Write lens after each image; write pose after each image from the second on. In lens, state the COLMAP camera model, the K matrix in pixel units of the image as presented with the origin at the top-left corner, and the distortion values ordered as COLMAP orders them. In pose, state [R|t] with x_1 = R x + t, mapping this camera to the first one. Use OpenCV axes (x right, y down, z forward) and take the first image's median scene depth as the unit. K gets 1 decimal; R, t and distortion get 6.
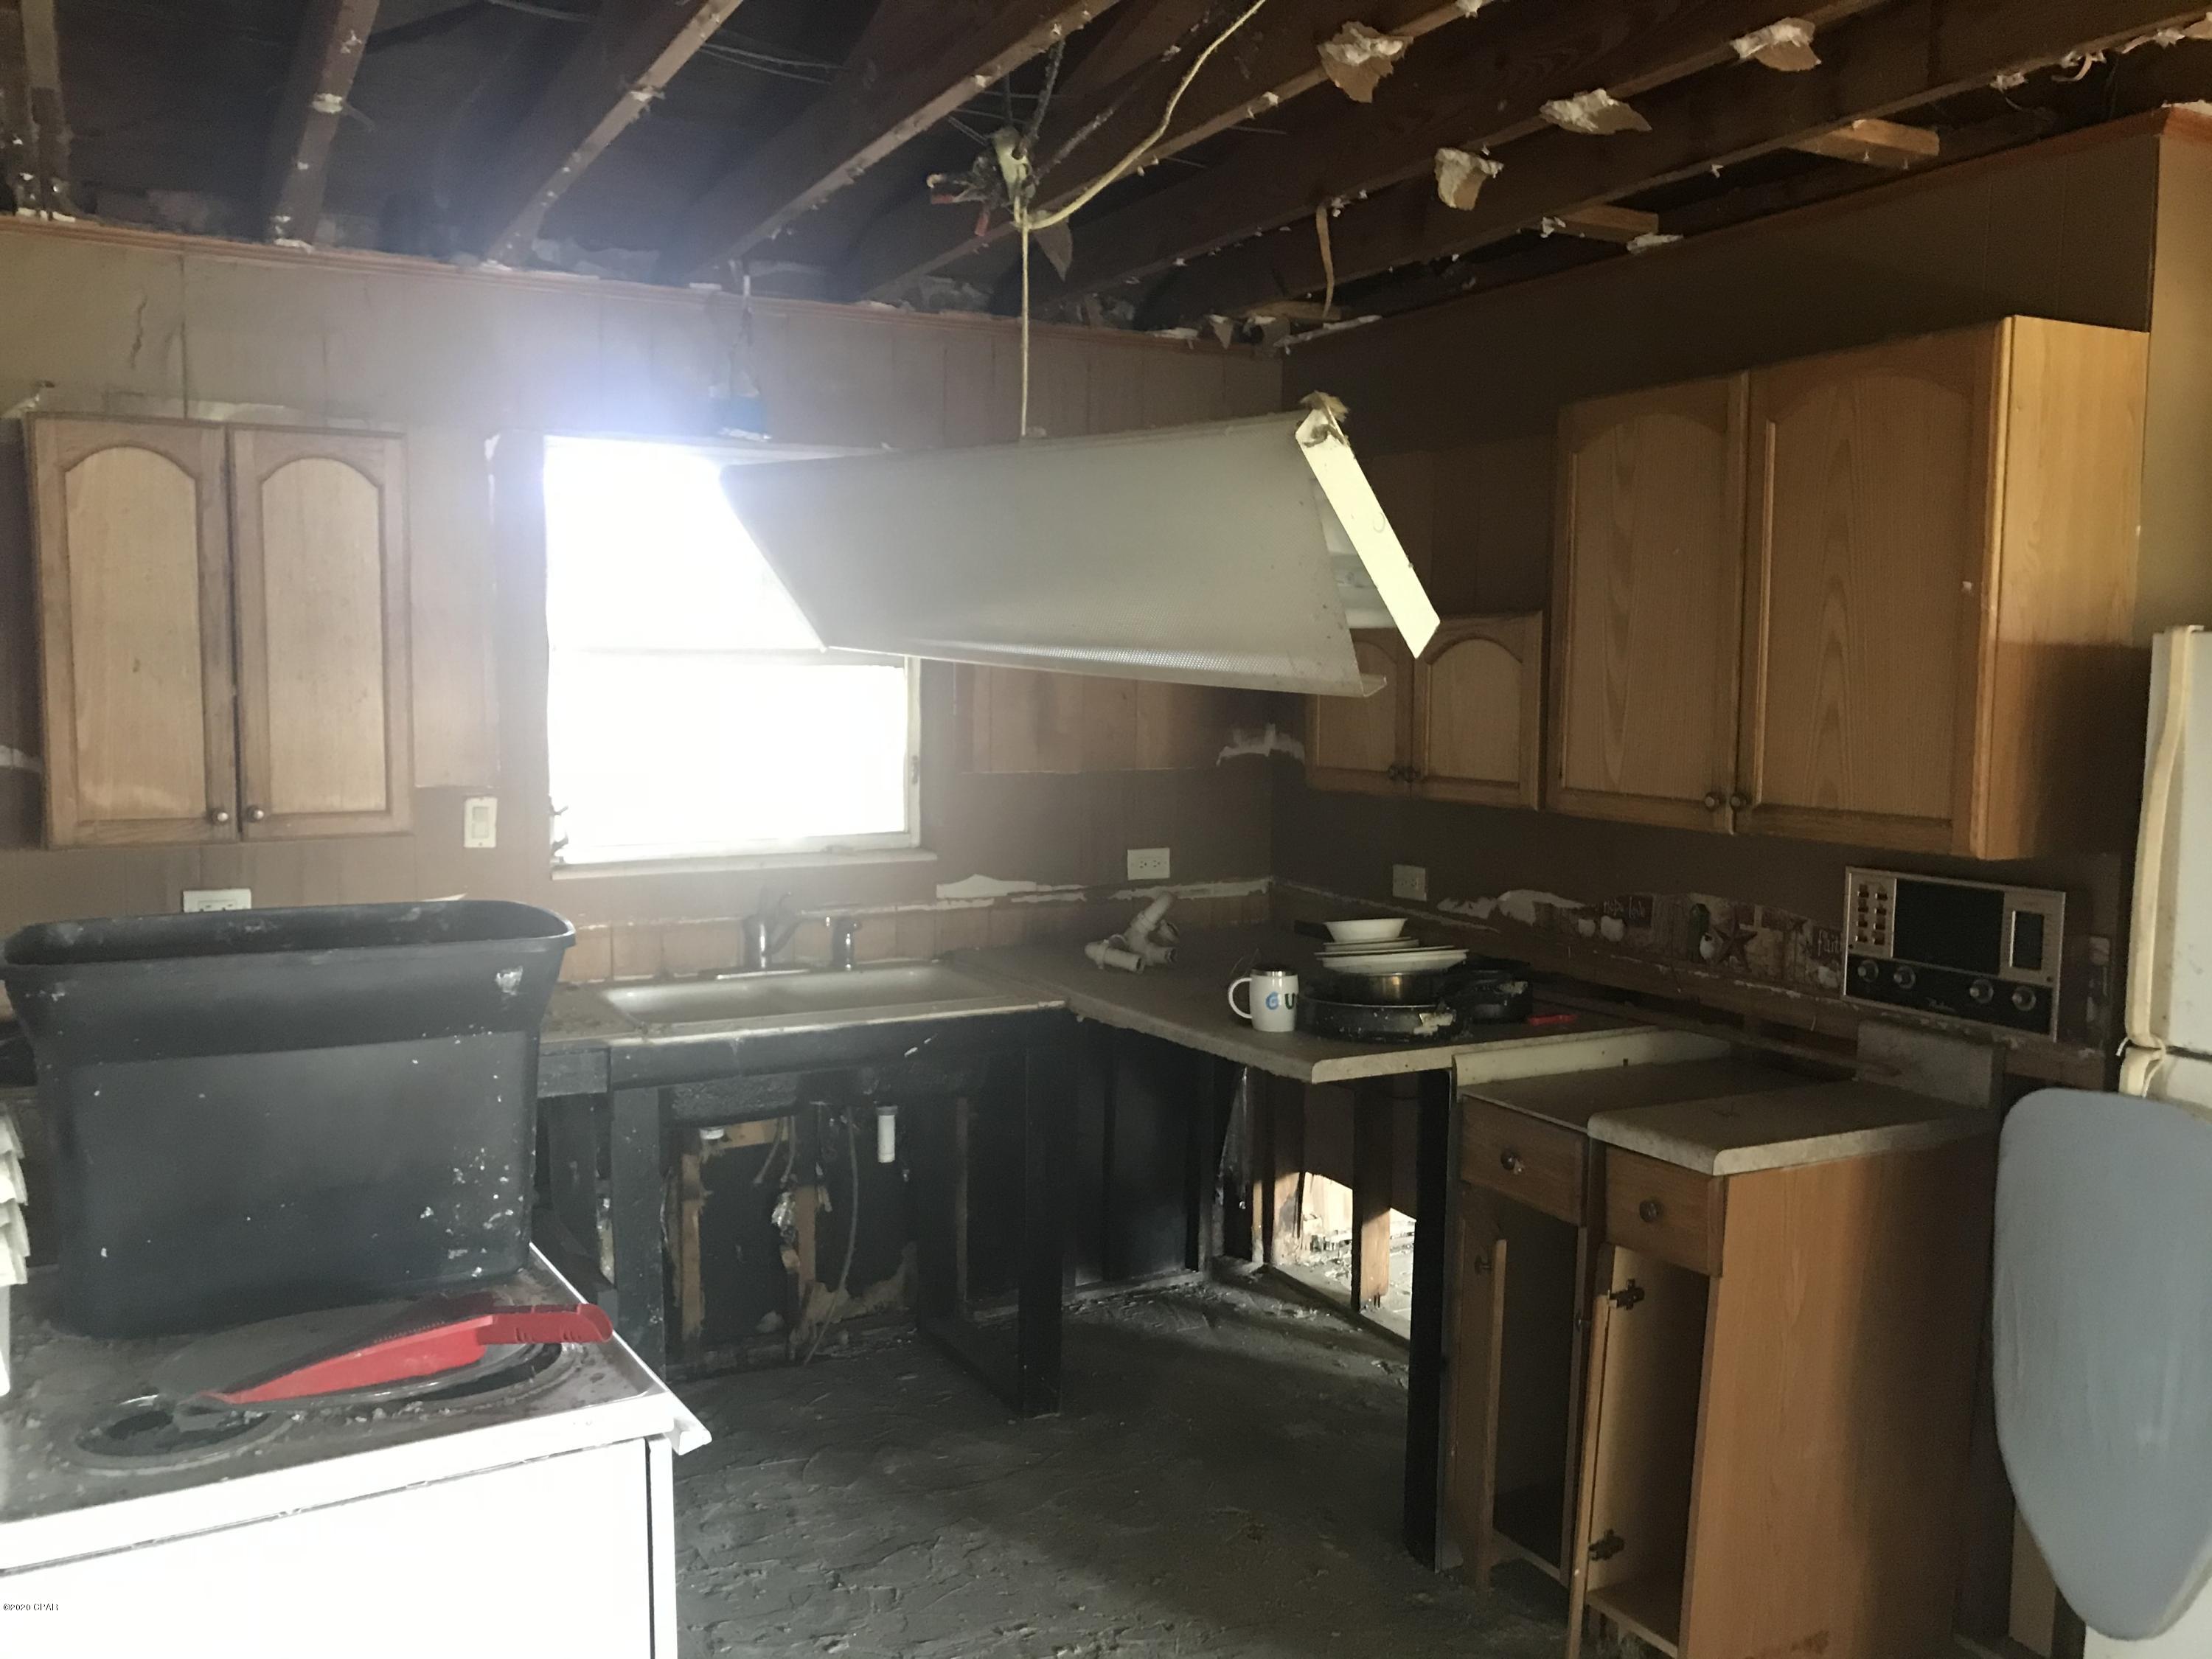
lens RADIAL K [[1817.1, 0, 1113.6], [0, 1817.1, 811.3], [0, 0, 1]] dist [0.040605, -0.009170]
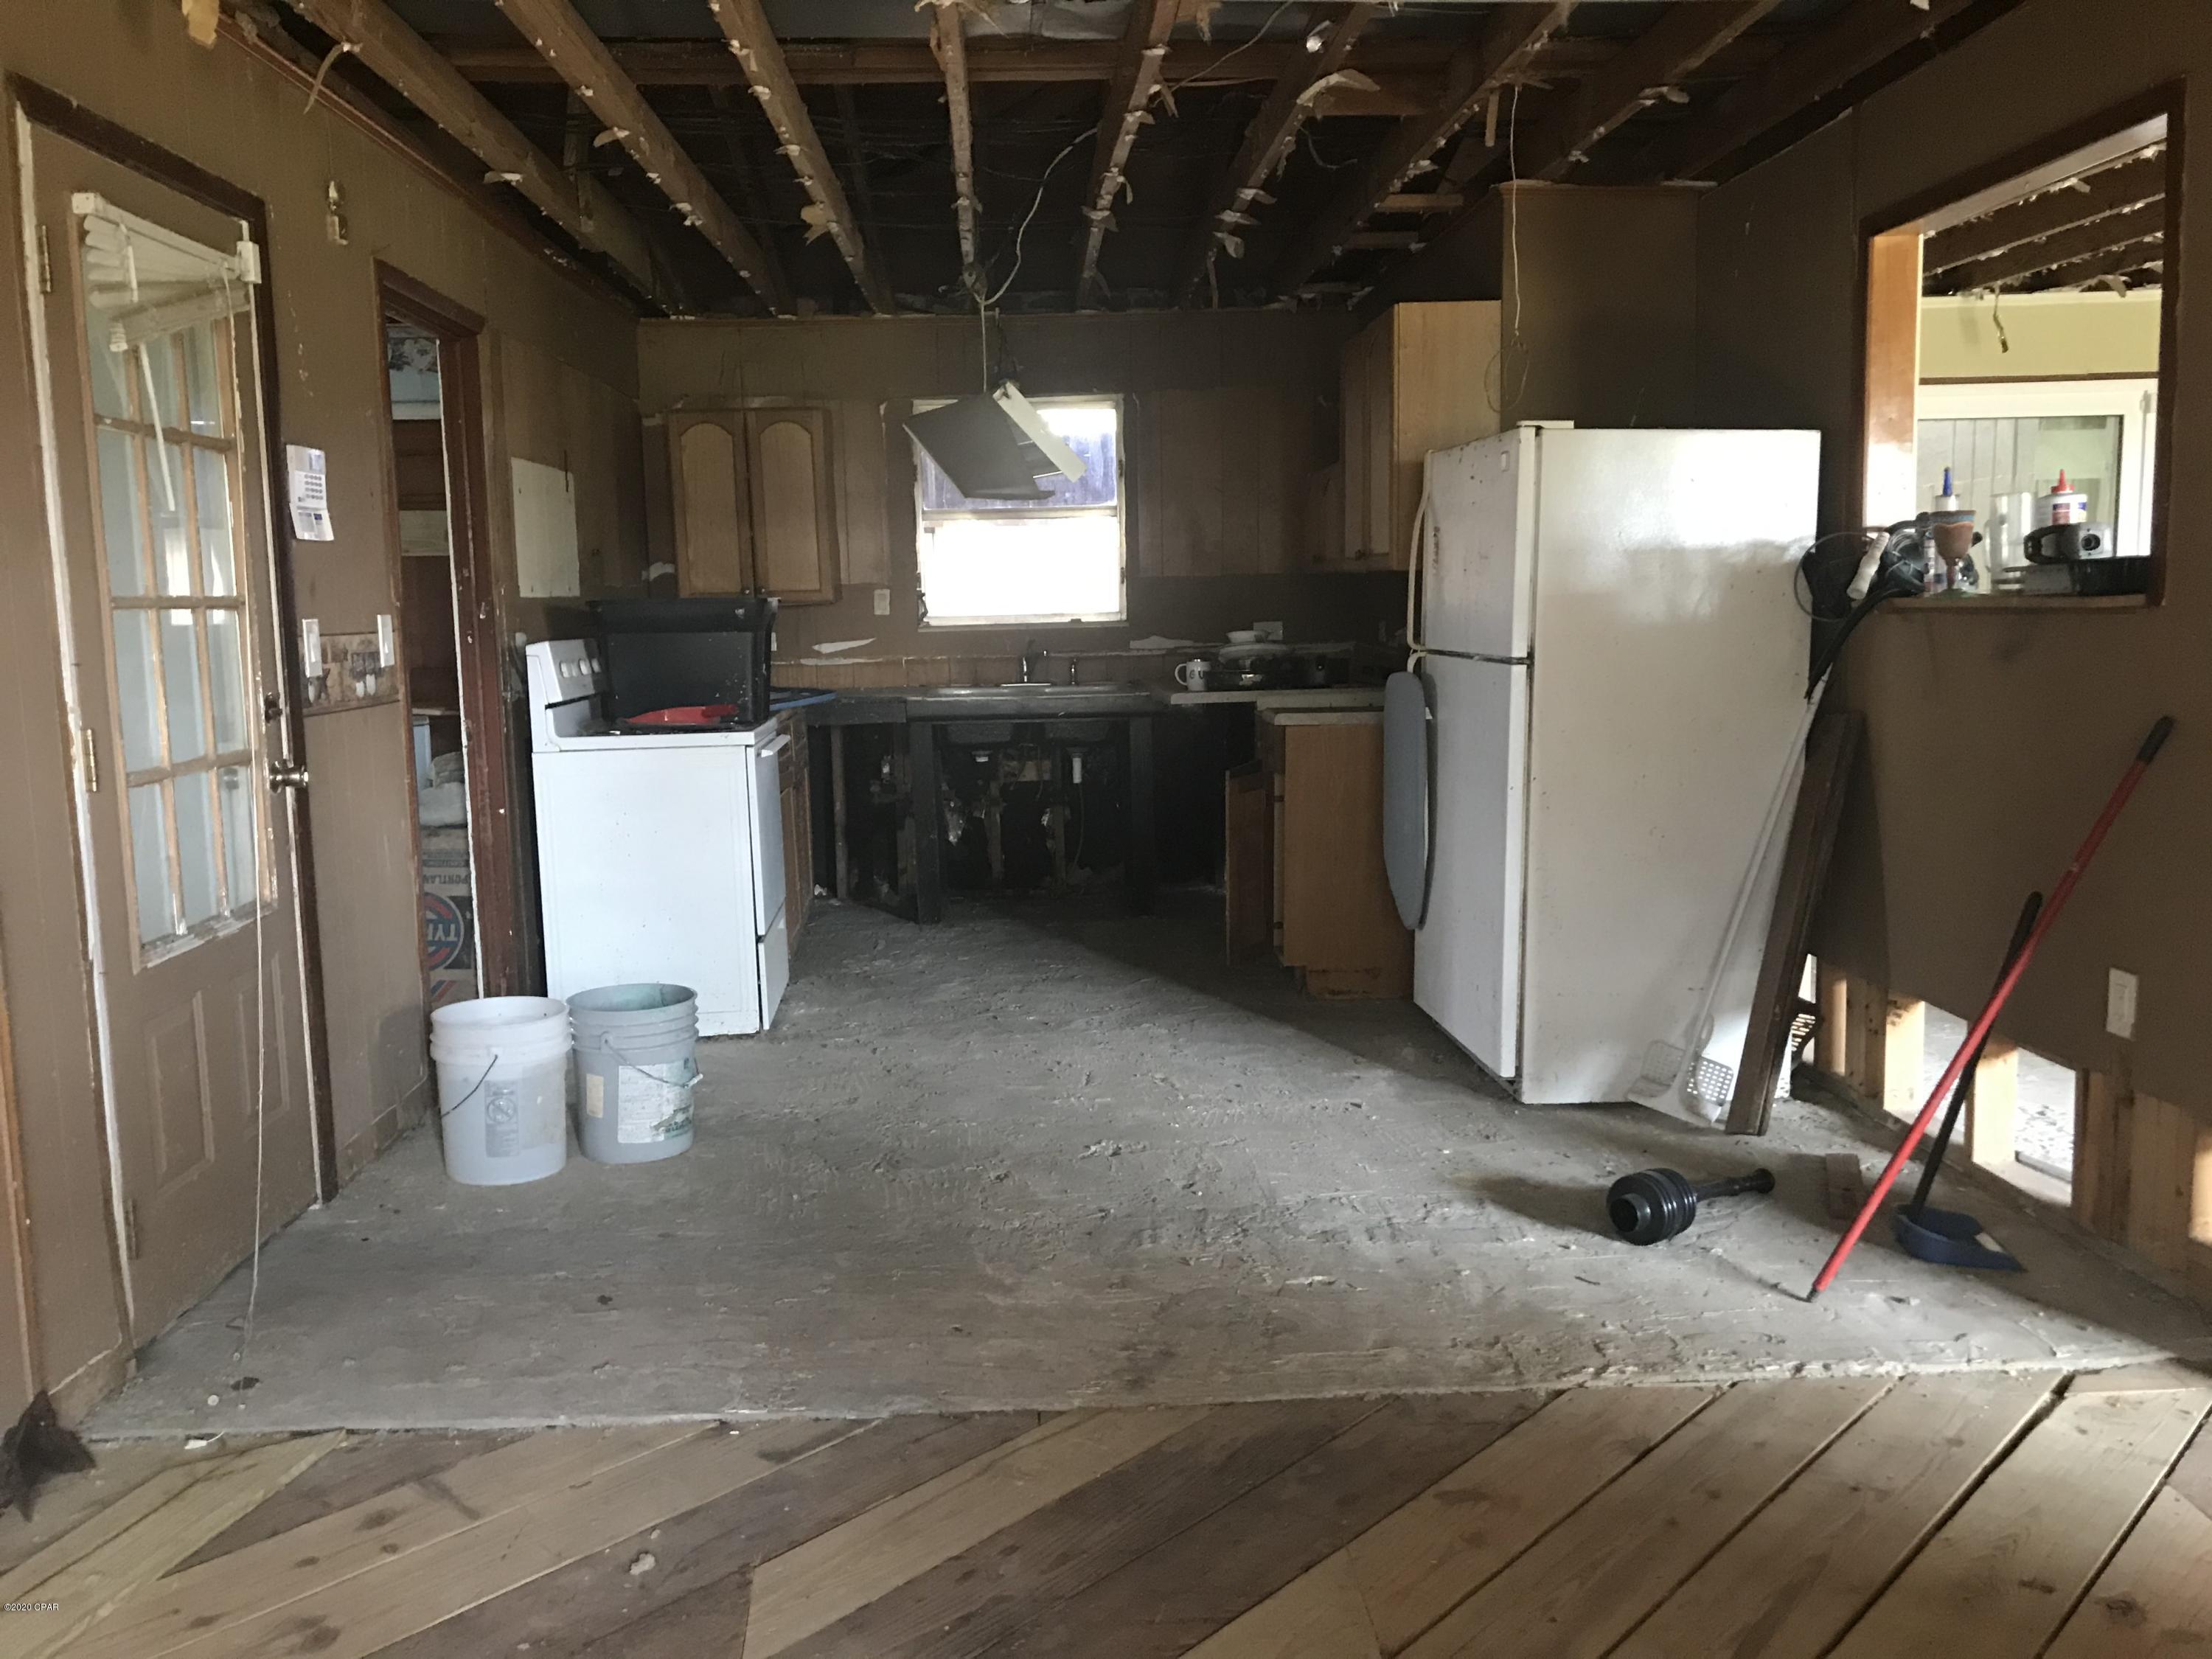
lens RADIAL K [[1817.1, 0, 1104.1], [0, 1817.1, 837.4], [0, 0, 1]] dist [0.040605, -0.009170]
pose [[0.901674, 0.031658, -0.431256, 0.739687], [-0.004304, 0.997924, 0.064258, 0.135417], [0.432395, -0.056084, 0.899938, -0.696288]]
